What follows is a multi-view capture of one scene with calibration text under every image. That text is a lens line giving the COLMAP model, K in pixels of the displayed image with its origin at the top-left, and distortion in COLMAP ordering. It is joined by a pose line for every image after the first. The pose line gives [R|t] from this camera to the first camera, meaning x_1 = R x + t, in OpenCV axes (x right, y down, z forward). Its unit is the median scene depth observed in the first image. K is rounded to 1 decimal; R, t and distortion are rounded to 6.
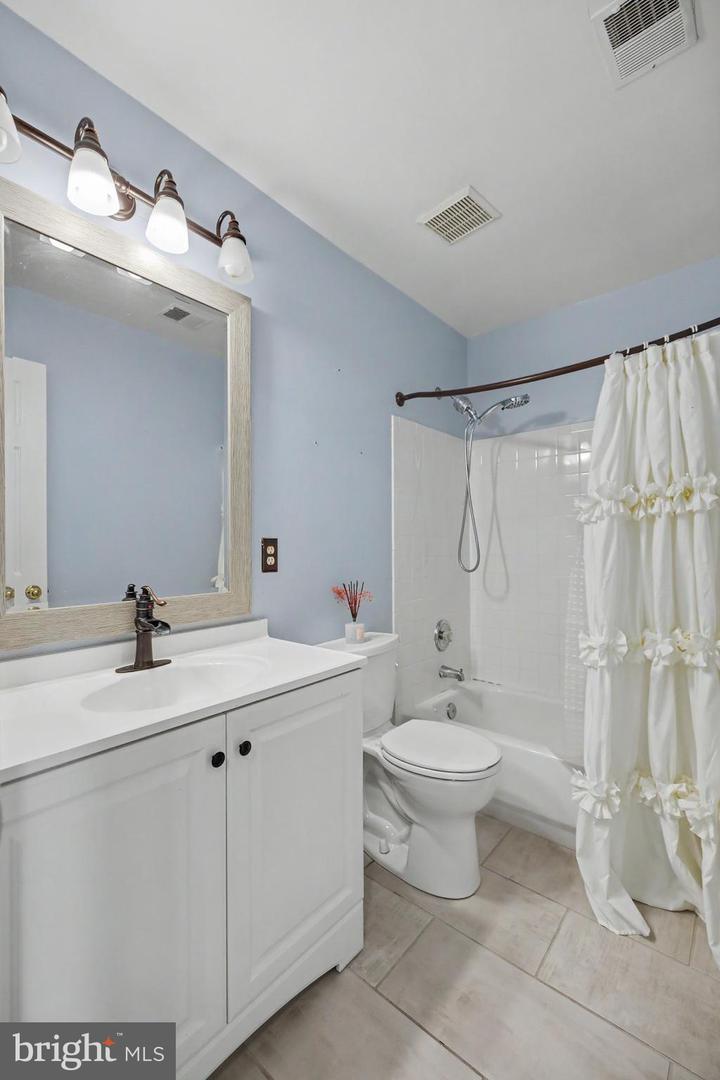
lens RADIAL K [[451.5, 0, 355.5], [0, 451.5, 552.1], [0, 0, 1]] dist [-0.000214, 0.000253]
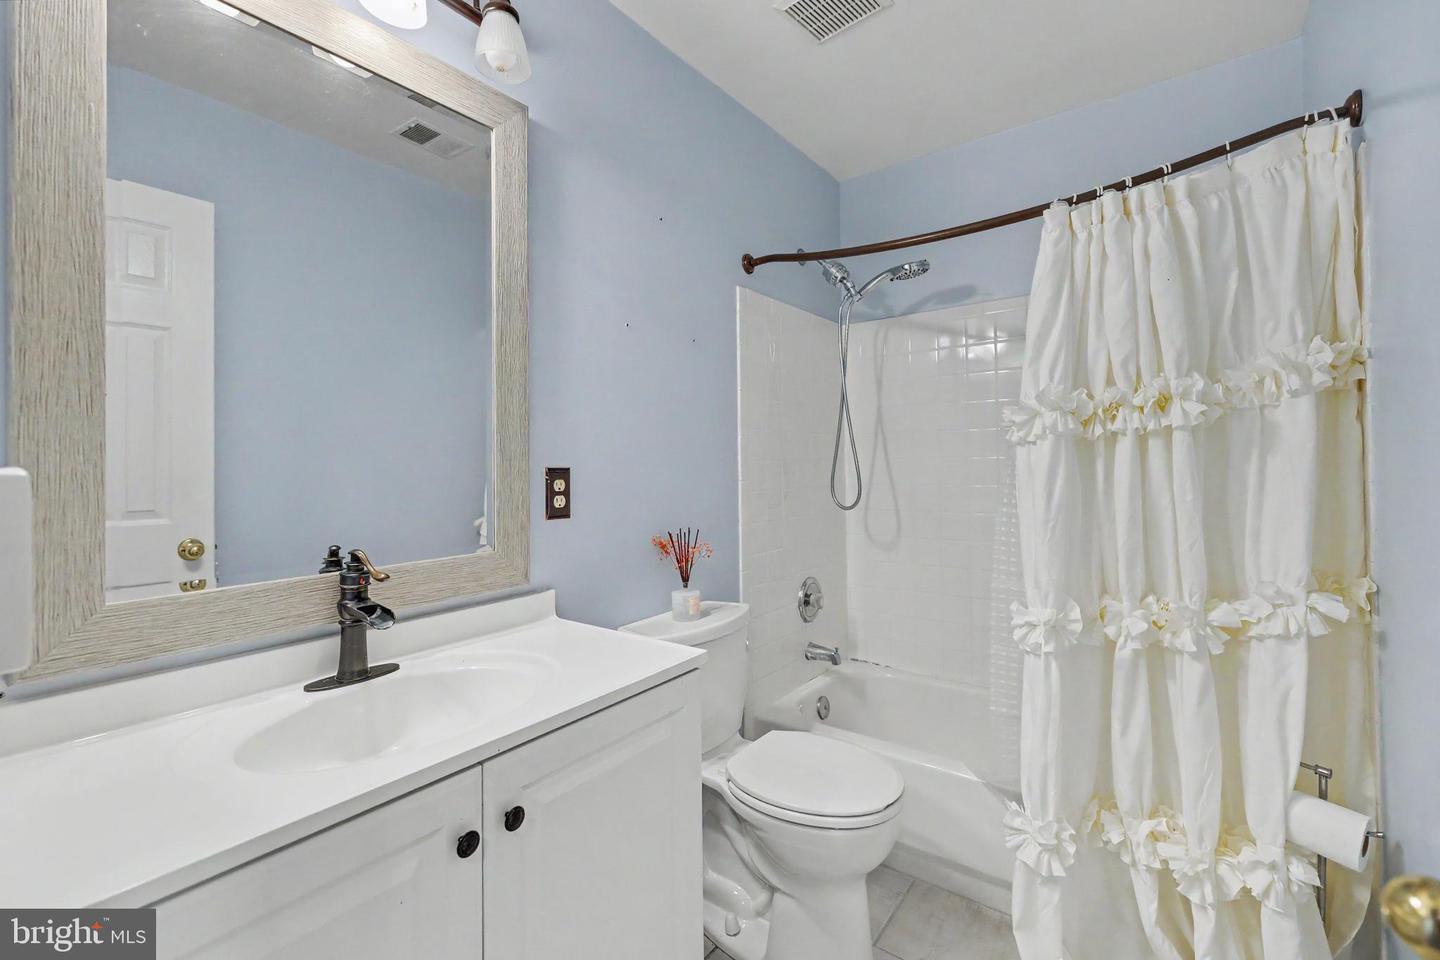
lens RADIAL K [[602.0, 0, 717.9], [0, 602.0, 465.1], [0, 0, 1]] dist [-0.000214, 0.000253]
pose [[0.997981, -0.005500, 0.063280, -0.012177], [0.006171, 0.999927, -0.010412, -0.025268], [-0.063218, 0.010781, 0.997942, 0.109087]]
